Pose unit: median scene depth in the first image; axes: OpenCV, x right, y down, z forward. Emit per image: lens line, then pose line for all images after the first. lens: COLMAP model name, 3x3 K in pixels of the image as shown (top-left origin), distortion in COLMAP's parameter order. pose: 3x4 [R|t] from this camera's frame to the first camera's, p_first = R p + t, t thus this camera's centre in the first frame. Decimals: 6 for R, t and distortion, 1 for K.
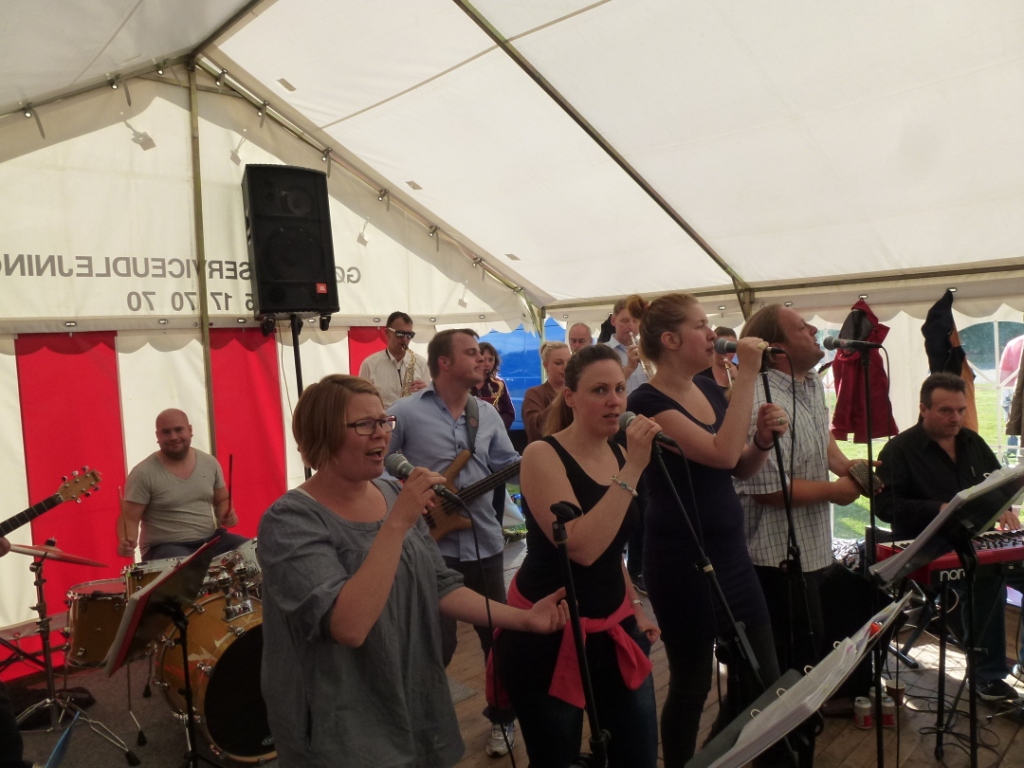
lens RADIAL K [[755.9, 0, 516.0], [0, 755.9, 387.3], [0, 0, 1]] dist [-0.042010, 0.020396]
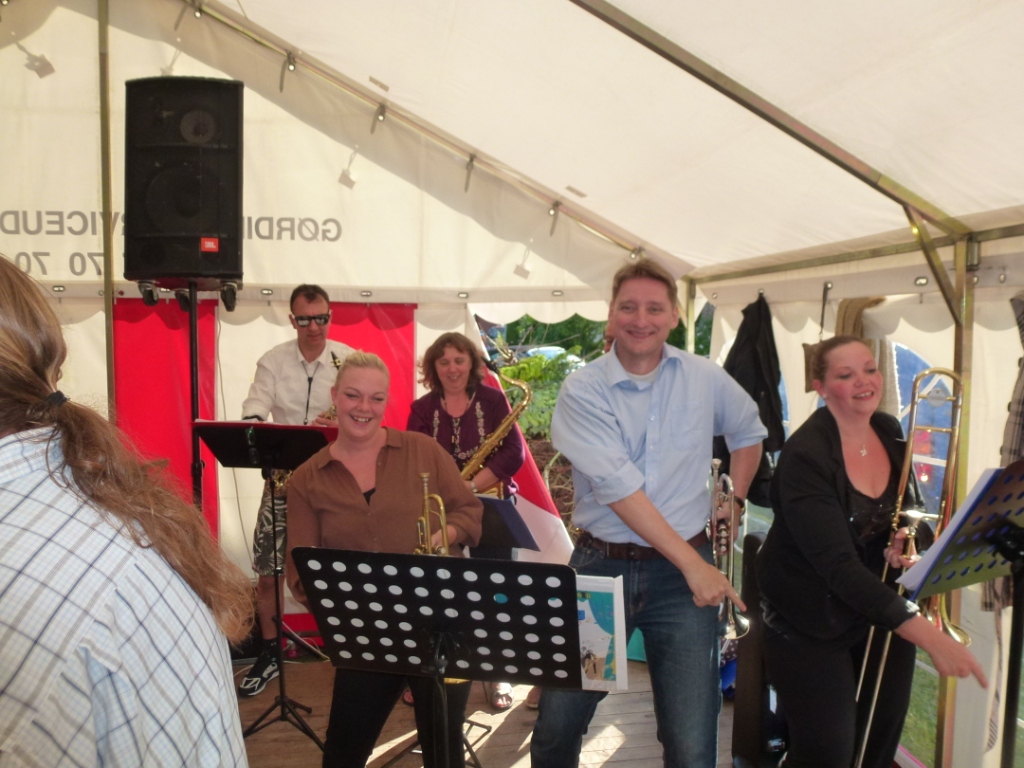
lens RADIAL K [[755.9, 0, 502.3], [0, 755.9, 402.2], [0, 0, 1]] dist [-0.042010, 0.020396]
pose [[0.807759, 0.102061, -0.580610, 0.399499], [-0.077290, 0.994733, 0.067328, -0.054339], [0.584424, -0.009510, 0.811393, 0.597854]]
